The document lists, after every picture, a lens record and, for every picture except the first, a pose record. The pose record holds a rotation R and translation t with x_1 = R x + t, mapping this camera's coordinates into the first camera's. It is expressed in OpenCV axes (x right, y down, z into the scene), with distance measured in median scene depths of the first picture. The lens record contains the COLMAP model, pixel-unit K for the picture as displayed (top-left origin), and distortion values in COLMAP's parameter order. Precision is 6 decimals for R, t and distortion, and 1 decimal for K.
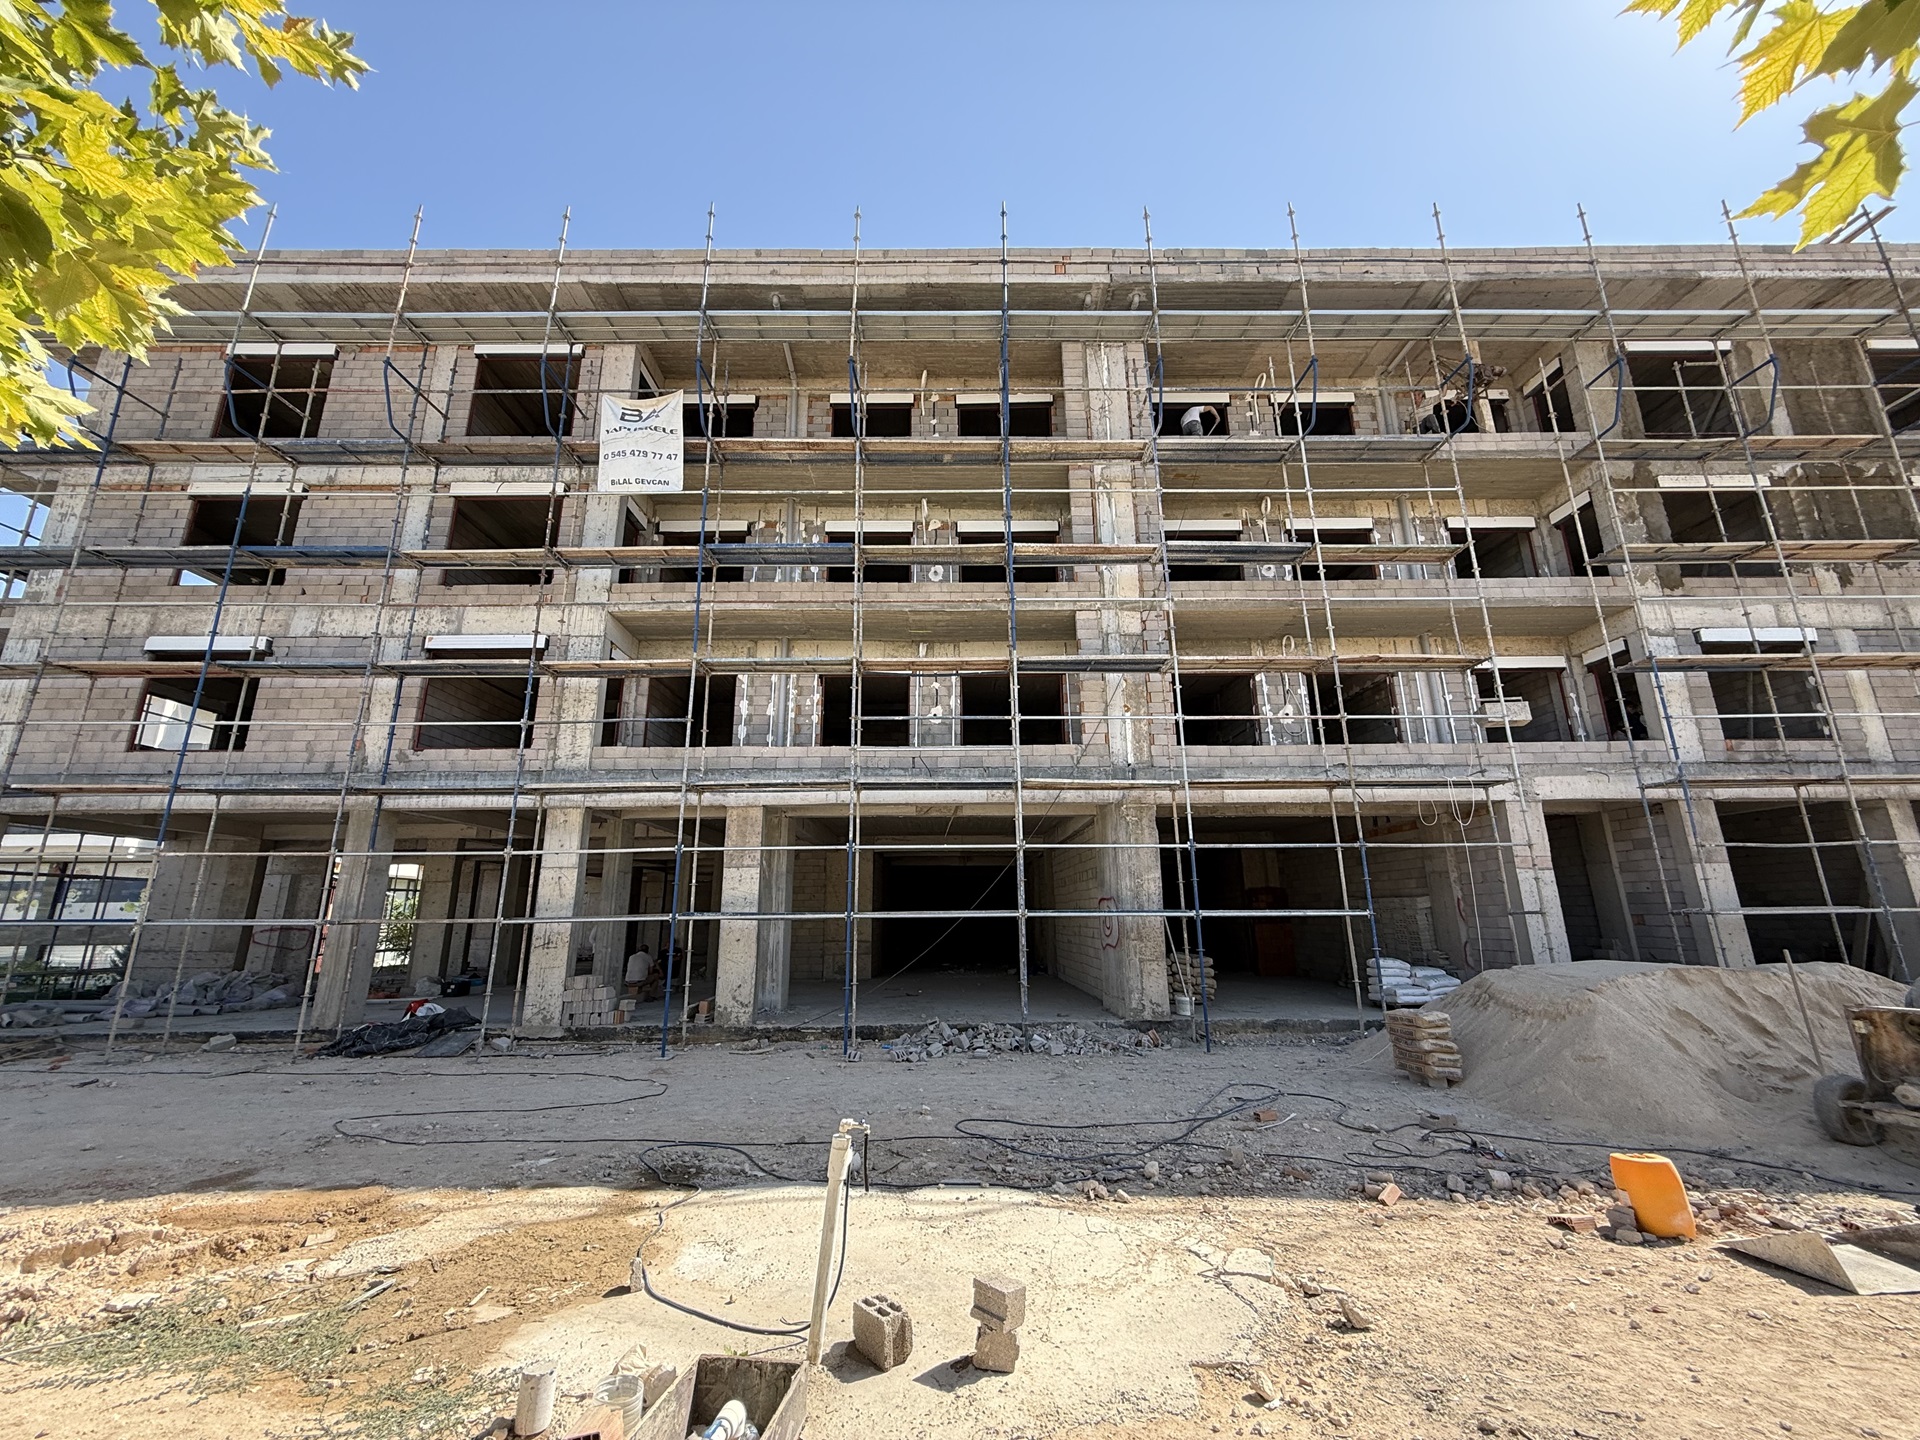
lens RADIAL K [[764.0, 0, 953.3], [0, 764.0, 721.6], [0, 0, 1]] dist [0.000546, 0.000081]
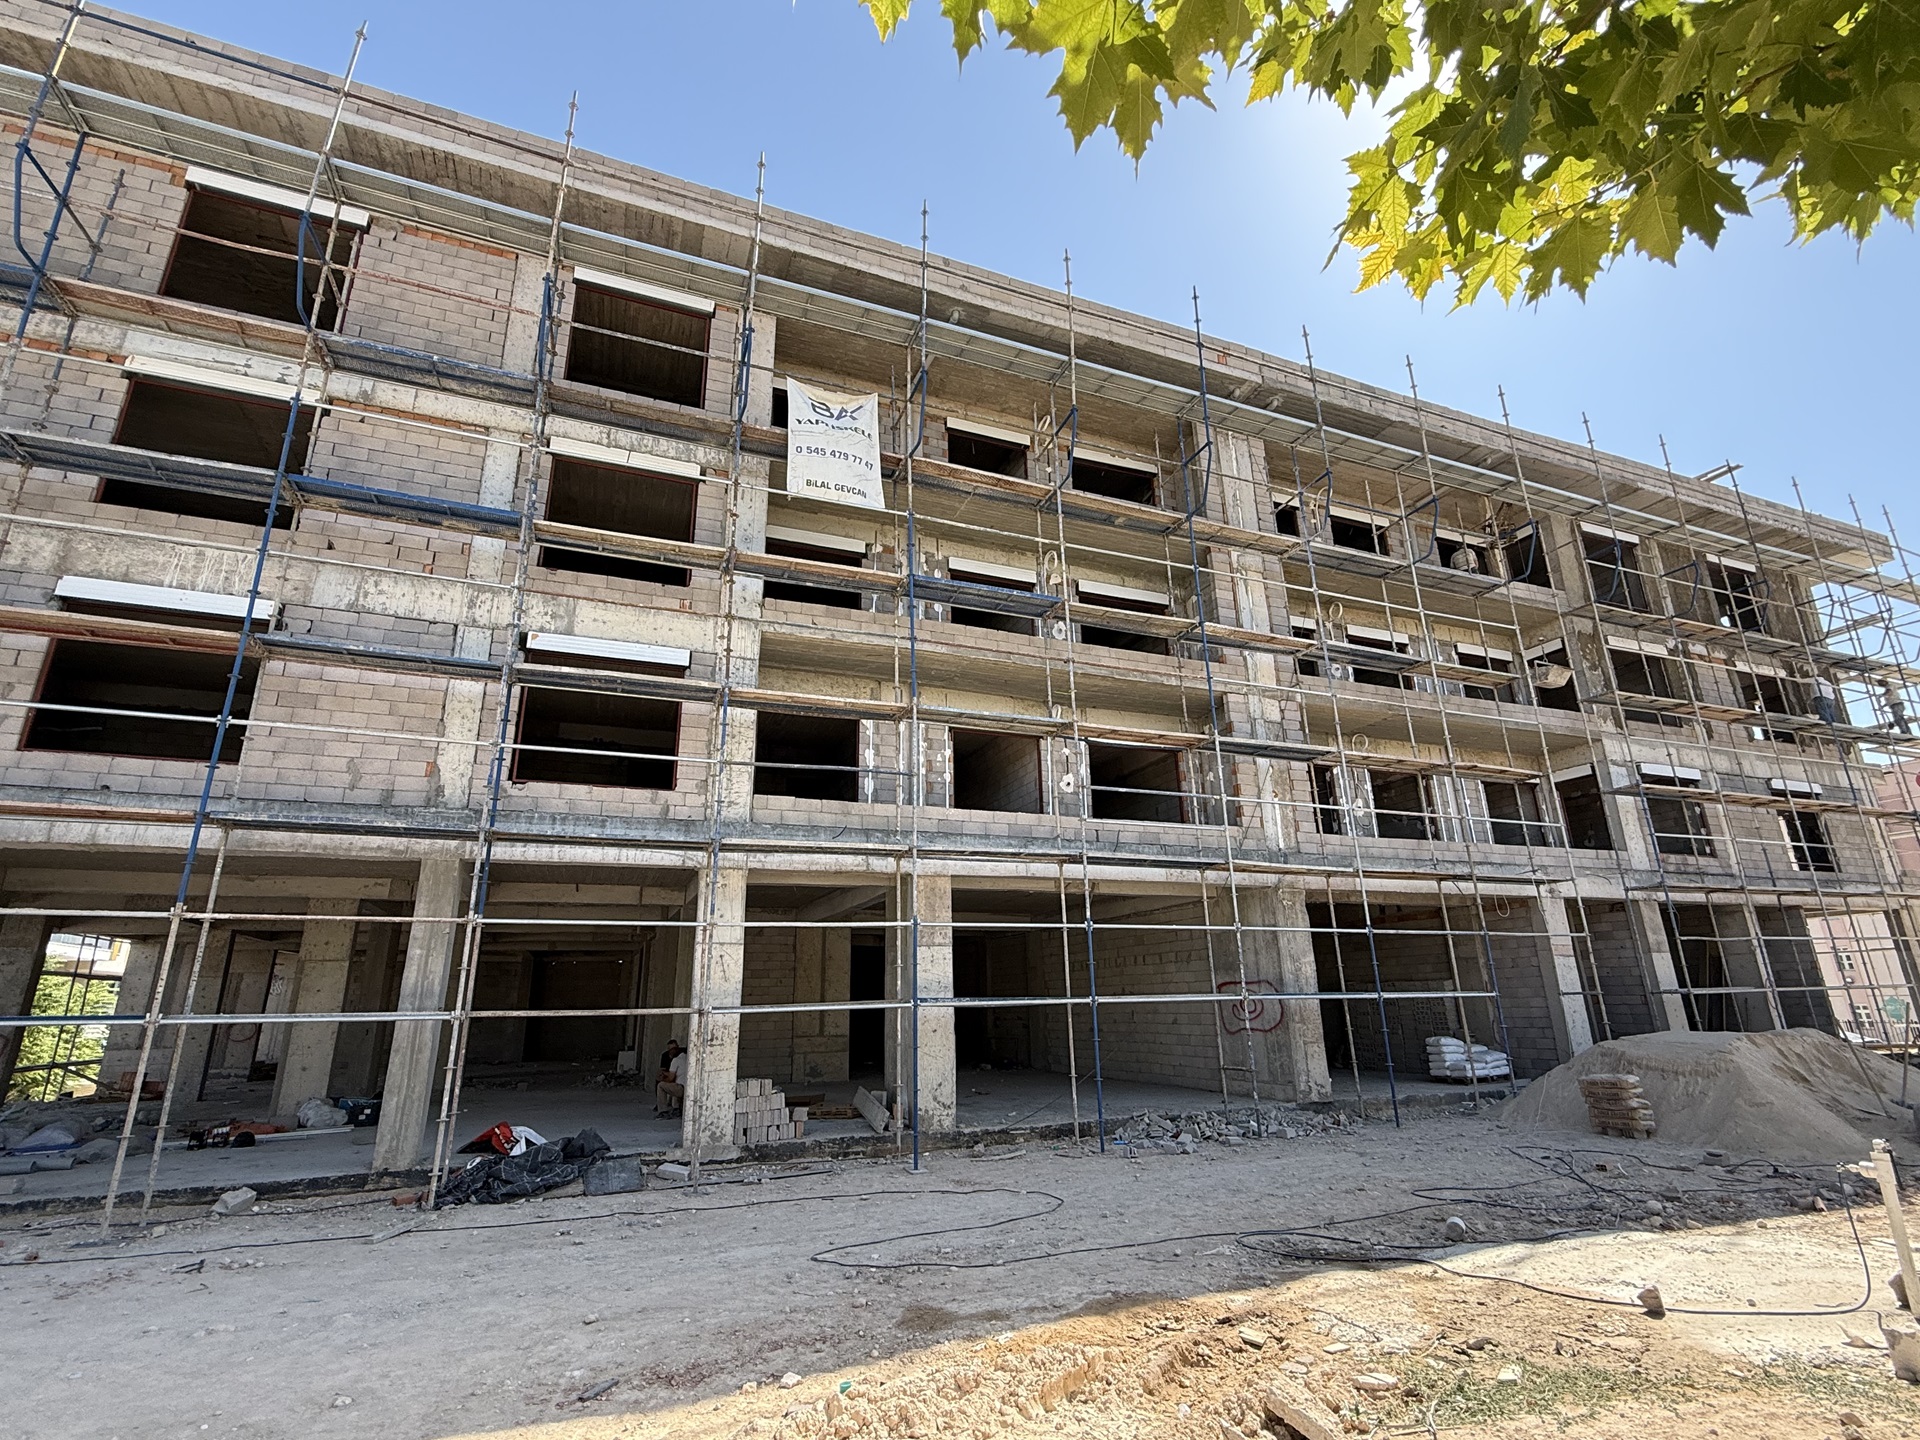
lens RADIAL K [[902.5, 0, 958.2], [0, 902.5, 721.3], [0, 0, 1]] dist [0.001726, -0.001045]
pose [[0.930954, 0.100275, 0.351097, -0.592941], [-0.079412, 0.994139, -0.073364, 0.008229], [-0.356396, 0.040417, 0.933460, 0.014906]]
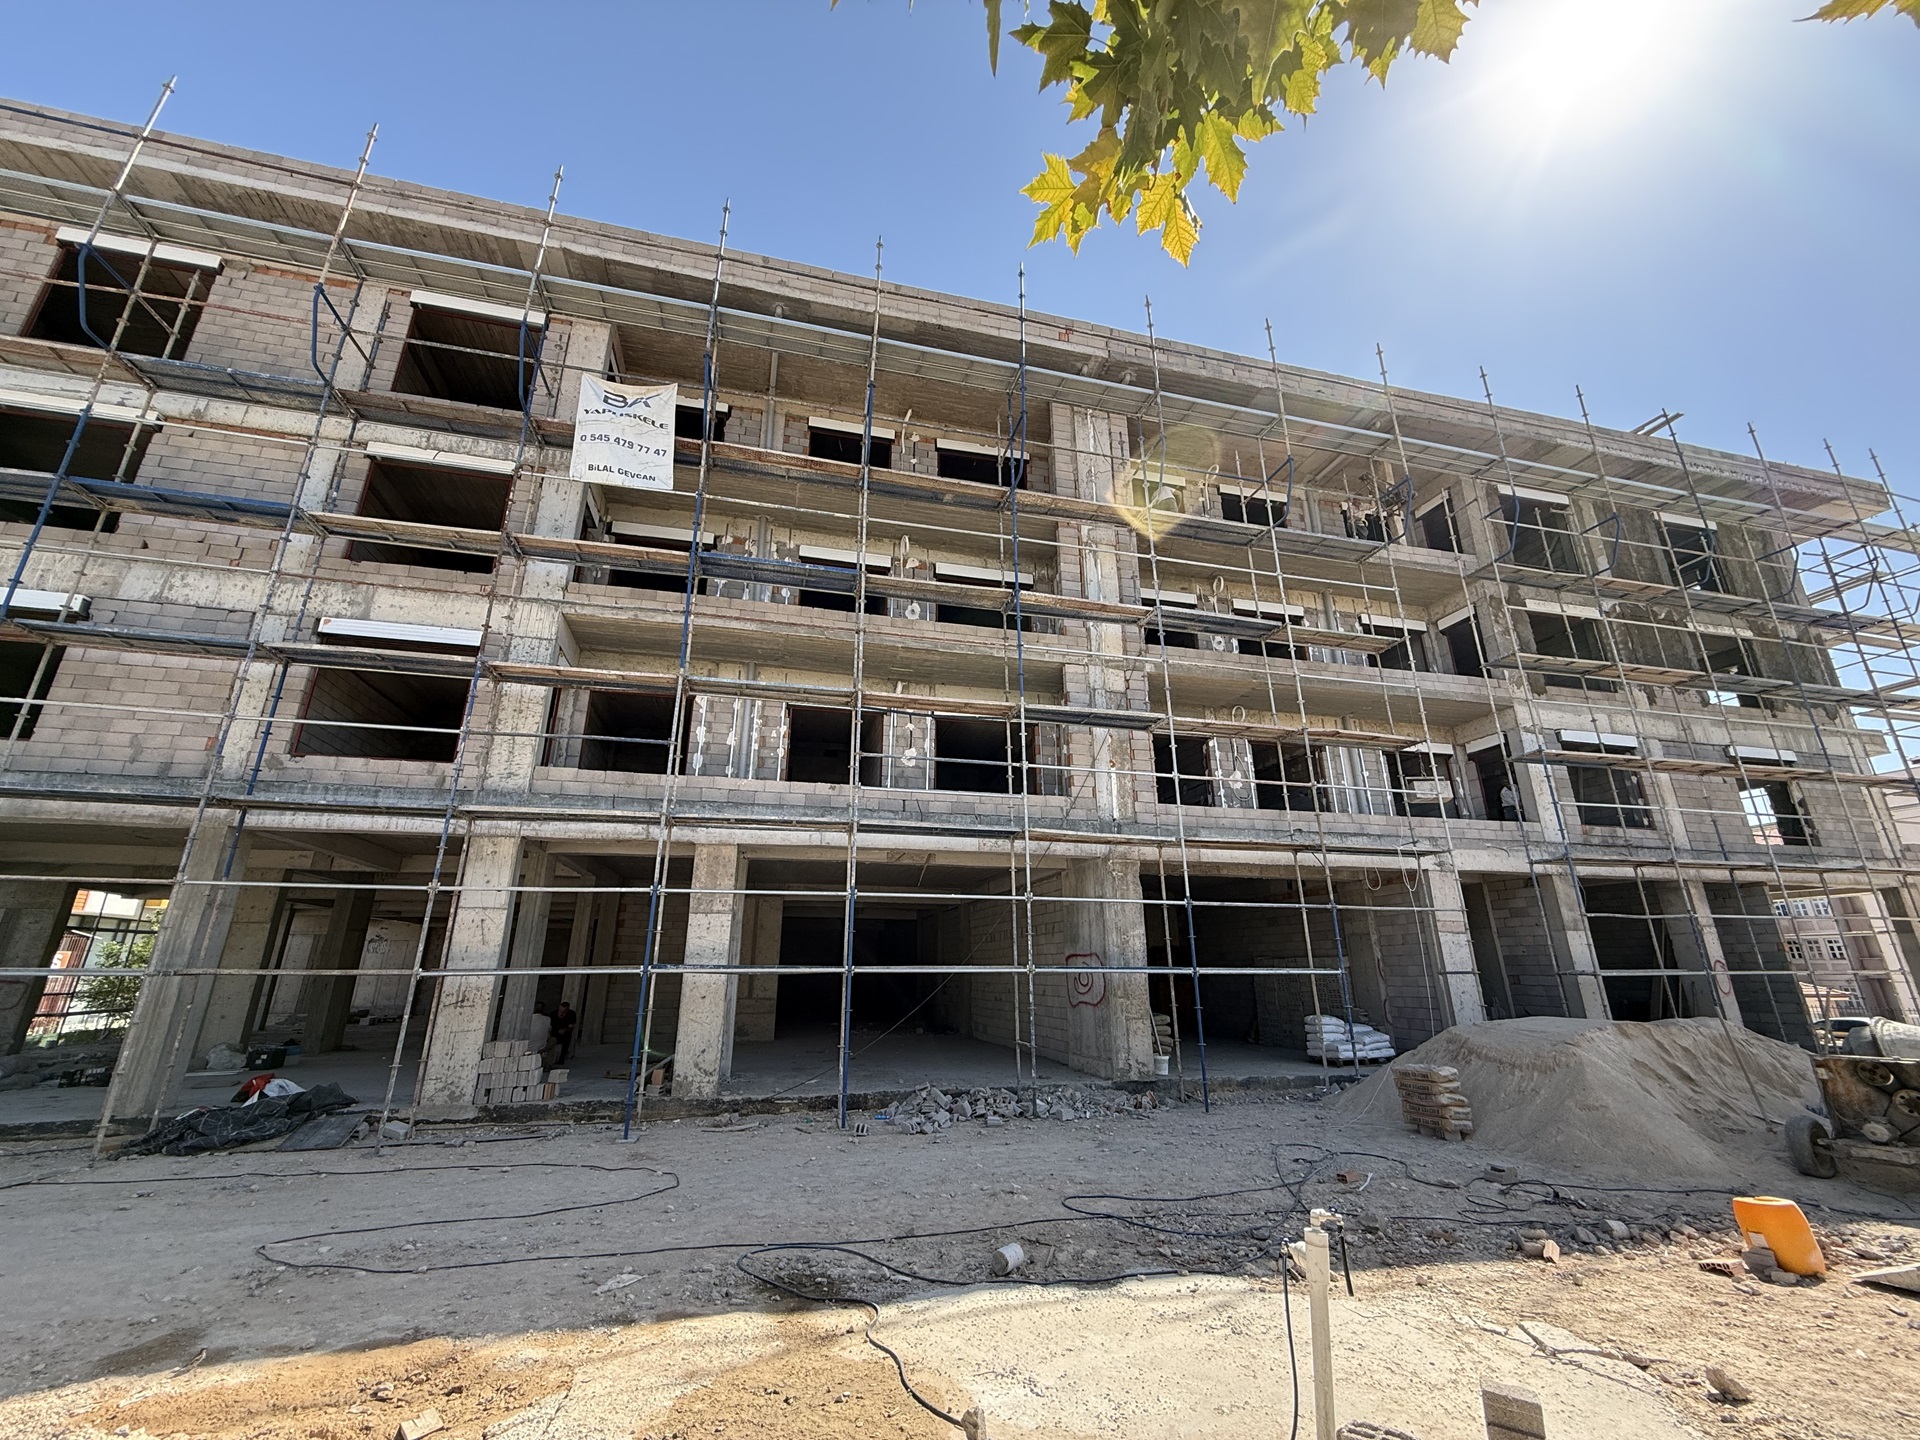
lens RADIAL K [[764.0, 0, 953.3], [0, 764.0, 721.6], [0, 0, 1]] dist [0.000546, 0.000081]
pose [[0.972438, 0.080271, 0.218906, -0.199835], [-0.065139, 0.995016, -0.075500, 0.017026], [-0.223876, 0.059160, 0.972820, 0.057658]]
